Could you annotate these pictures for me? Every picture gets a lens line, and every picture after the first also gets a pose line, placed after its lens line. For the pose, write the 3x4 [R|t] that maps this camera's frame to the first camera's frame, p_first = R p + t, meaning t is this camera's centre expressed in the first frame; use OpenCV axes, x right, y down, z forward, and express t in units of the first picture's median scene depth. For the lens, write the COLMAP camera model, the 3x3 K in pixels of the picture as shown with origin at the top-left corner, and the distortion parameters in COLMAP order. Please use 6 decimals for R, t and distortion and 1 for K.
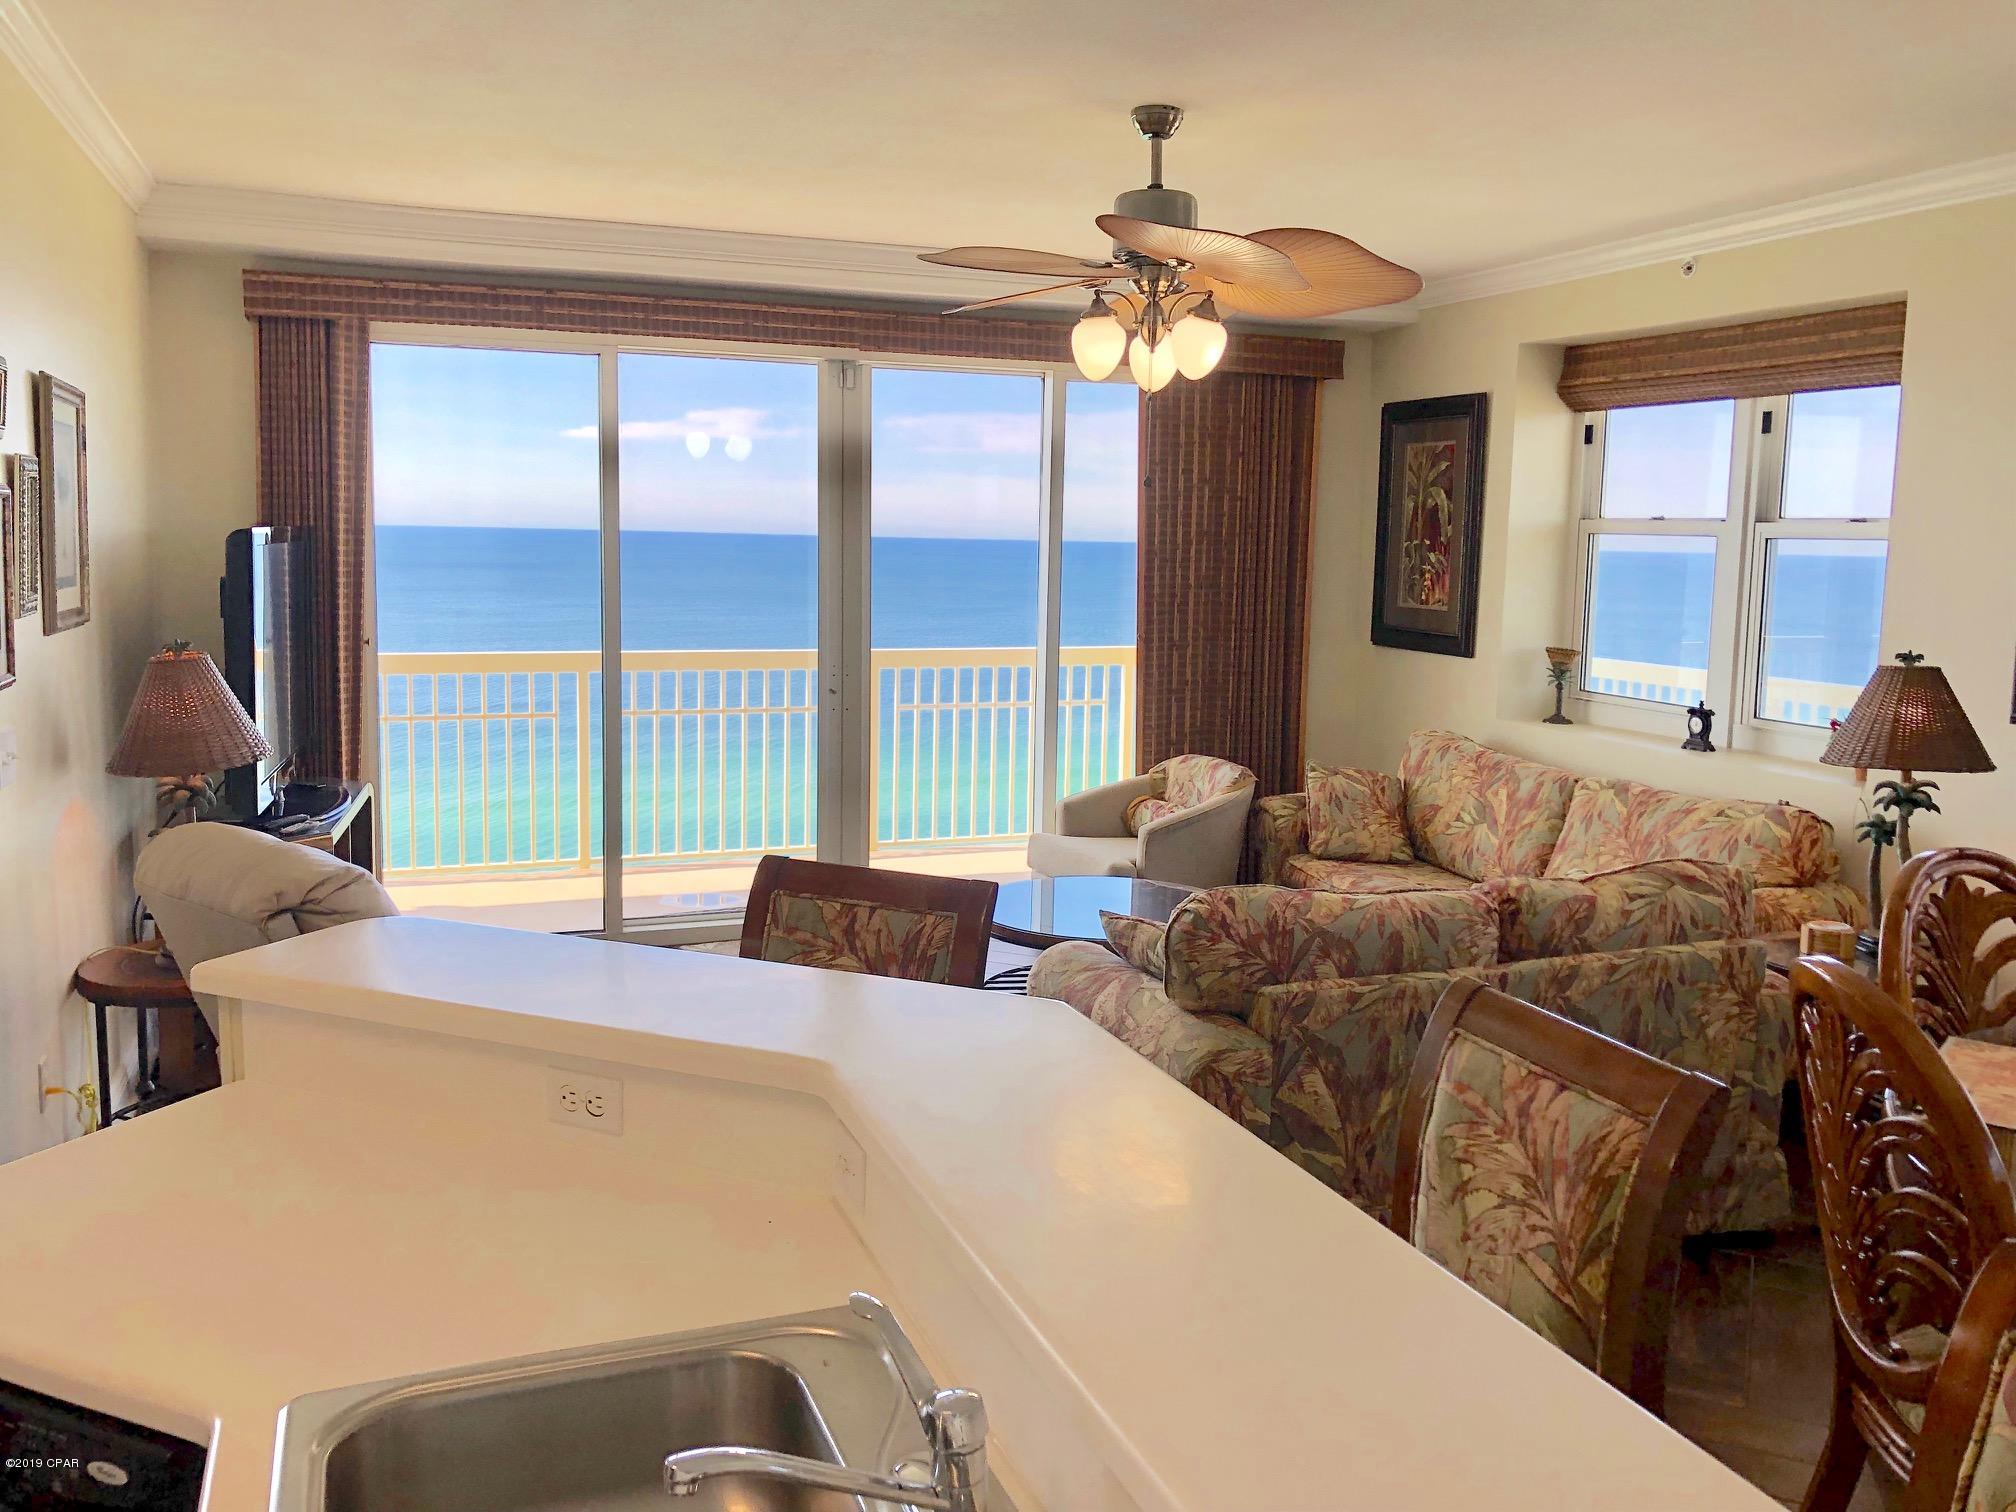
lens RADIAL K [[1653.2, 0, 1004.5], [0, 1653.2, 722.8], [0, 0, 1]] dist [0.030718, -0.026729]
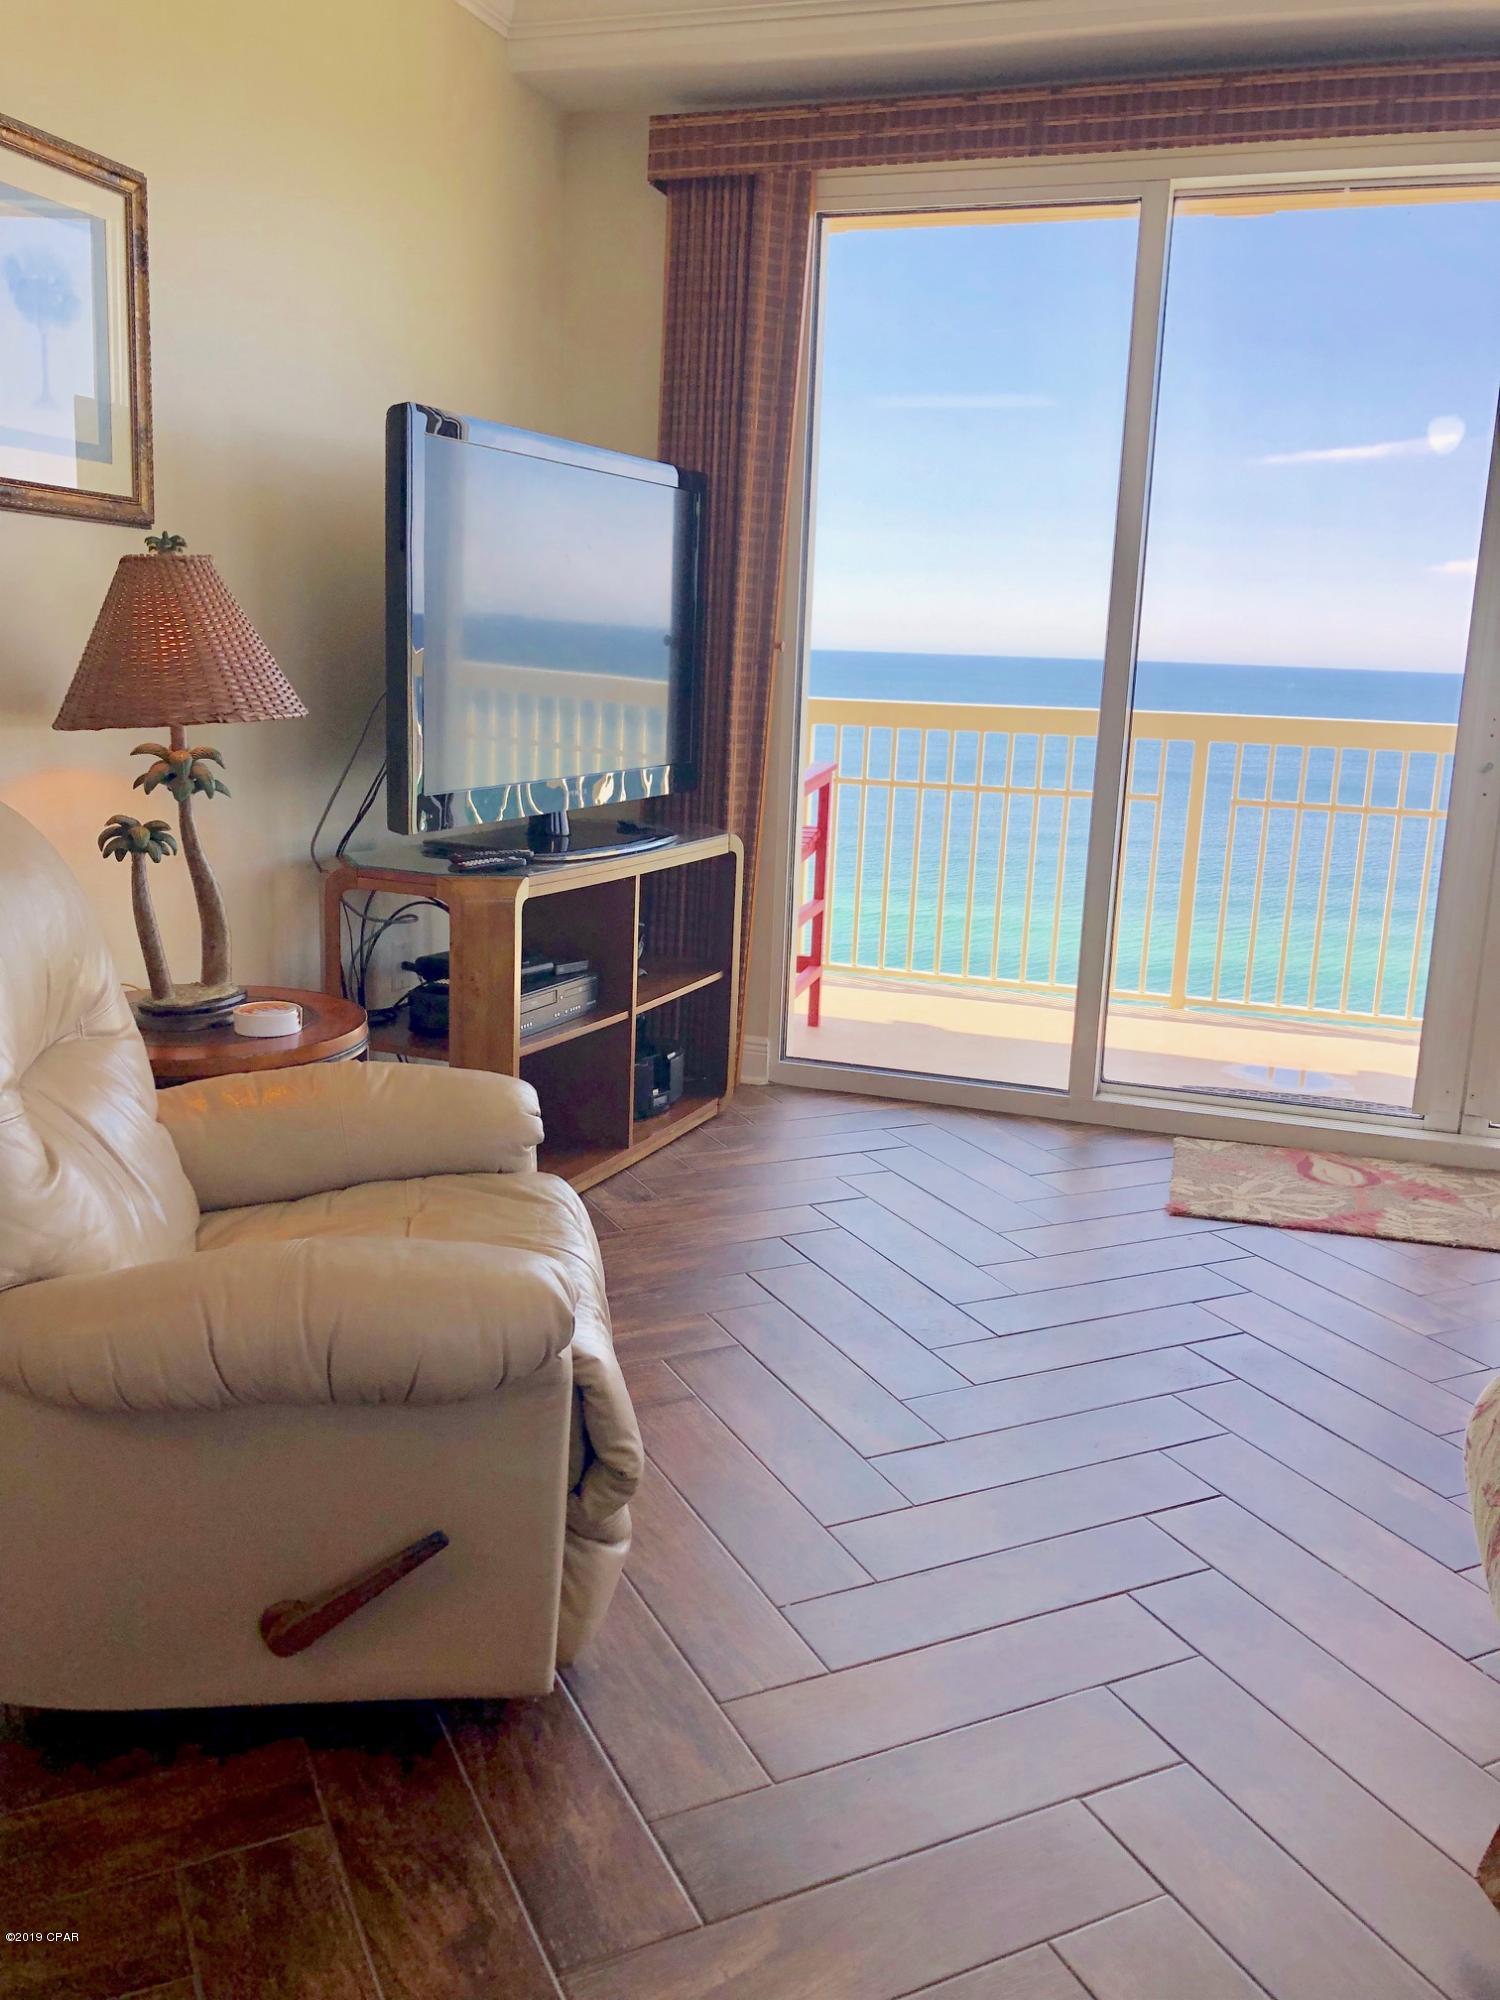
lens RADIAL K [[1640.1, 0, 754.4], [0, 1640.1, 984.9], [0, 0, 1]] dist [0.030718, -0.026729]
pose [[0.775700, 0.137548, -0.615931, 0.075385], [-0.093676, 0.990243, 0.103164, 0.026517], [0.624111, -0.022326, 0.781017, 0.425717]]
